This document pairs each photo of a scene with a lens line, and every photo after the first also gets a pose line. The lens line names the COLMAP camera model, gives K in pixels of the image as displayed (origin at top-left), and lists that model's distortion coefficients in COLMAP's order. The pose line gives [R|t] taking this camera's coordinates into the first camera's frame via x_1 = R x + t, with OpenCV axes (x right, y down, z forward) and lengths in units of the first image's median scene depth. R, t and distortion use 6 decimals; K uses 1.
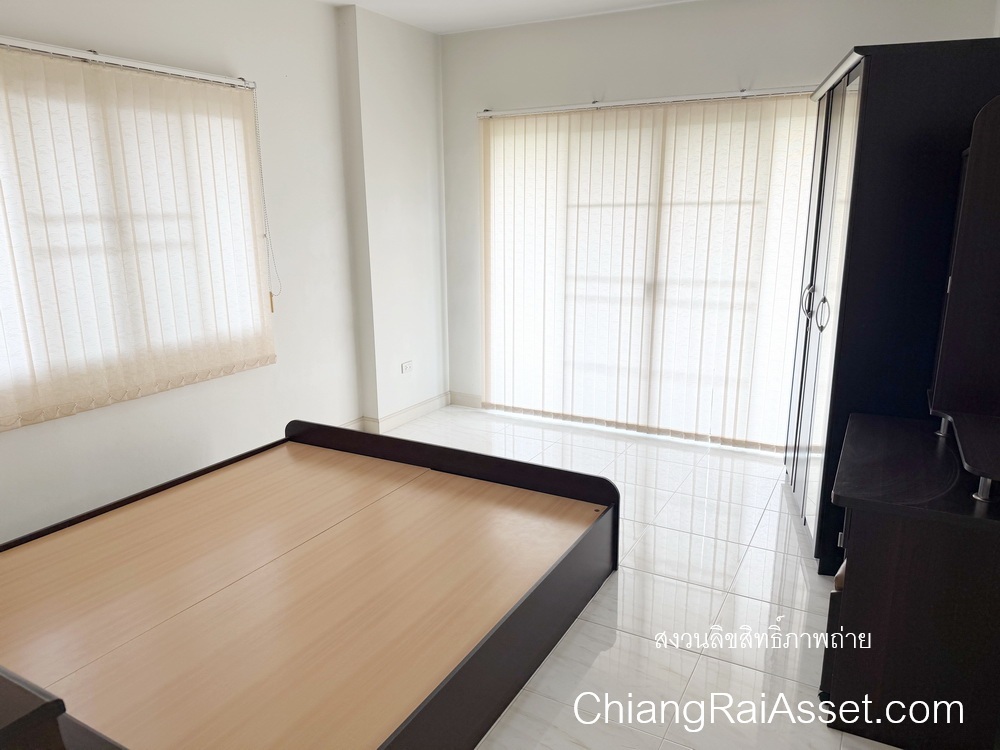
lens RADIAL K [[708.9, 0, 502.4], [0, 708.9, 378.7], [0, 0, 1]] dist [-0.007383, -0.010188]
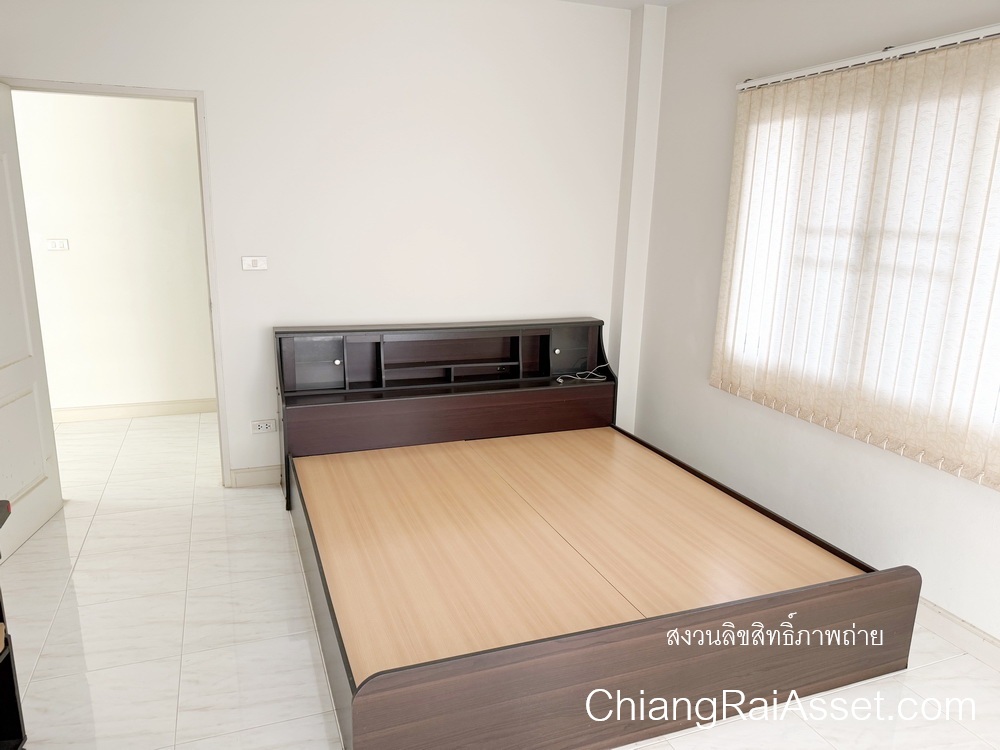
lens RADIAL K [[708.9, 0, 502.4], [0, 708.9, 378.7], [0, 0, 1]] dist [-0.007383, -0.010188]
pose [[-0.646315, 0.160946, -0.745904, 0.435878], [-0.200540, 0.907317, 0.369540, -0.292136], [0.736247, 0.388422, -0.554137, 1.199903]]
